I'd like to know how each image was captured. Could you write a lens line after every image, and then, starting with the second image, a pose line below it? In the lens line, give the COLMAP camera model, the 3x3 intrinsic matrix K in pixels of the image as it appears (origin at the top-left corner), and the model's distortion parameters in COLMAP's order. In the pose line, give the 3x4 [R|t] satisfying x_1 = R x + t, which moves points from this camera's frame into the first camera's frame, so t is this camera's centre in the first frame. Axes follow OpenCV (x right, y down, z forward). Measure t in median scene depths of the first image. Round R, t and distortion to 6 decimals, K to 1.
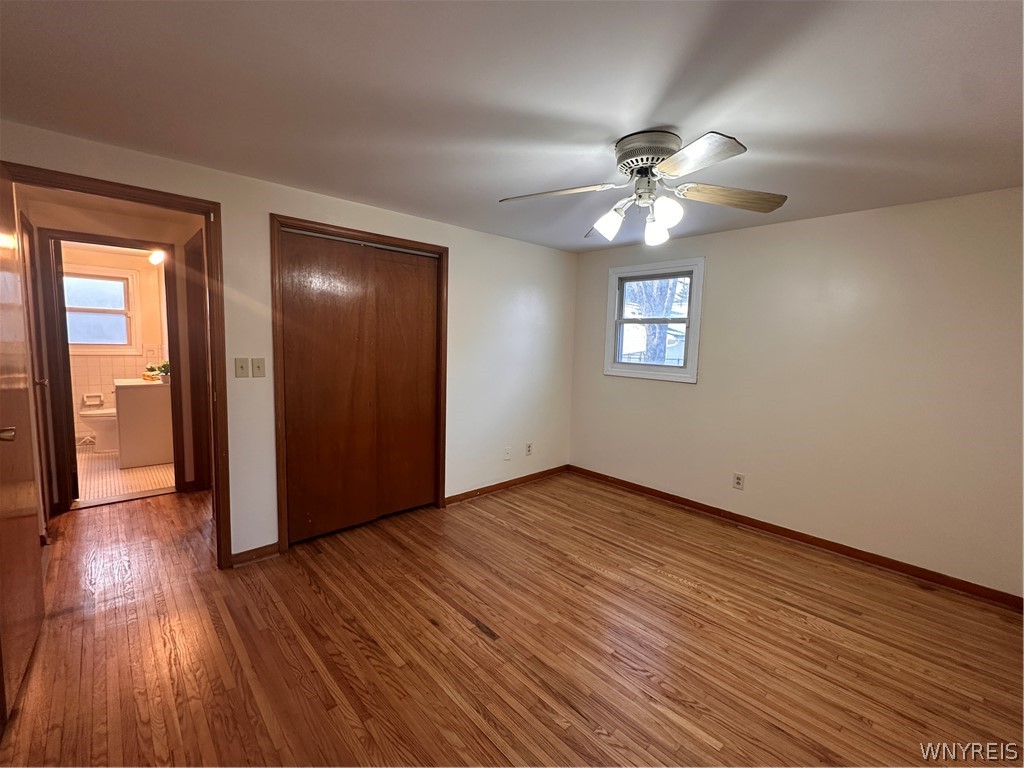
lens RADIAL K [[440.1, 0, 510.9], [0, 440.1, 382.0], [0, 0, 1]] dist [-0.003188, 0.001446]
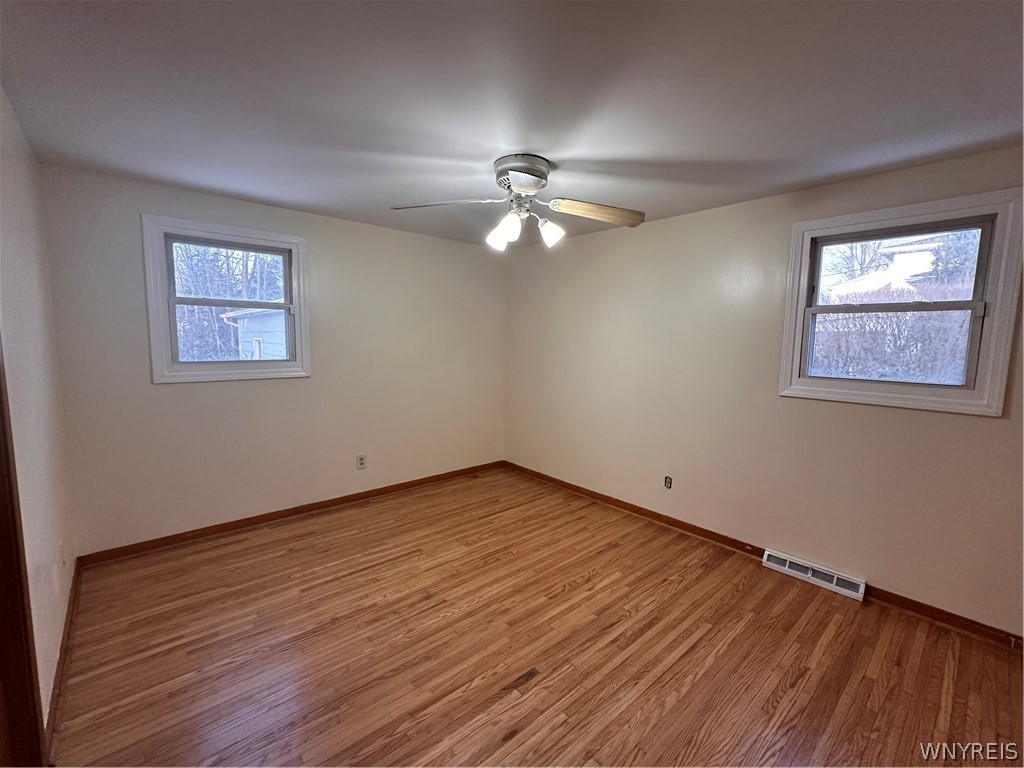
lens RADIAL K [[440.1, 0, 517.4], [0, 440.1, 382.4], [0, 0, 1]] dist [-0.003188, 0.001446]
pose [[0.016753, -0.133396, 0.990921, -0.614855], [0.082122, 0.987895, 0.131600, -0.089400], [-0.996481, 0.079172, 0.027505, 0.699947]]
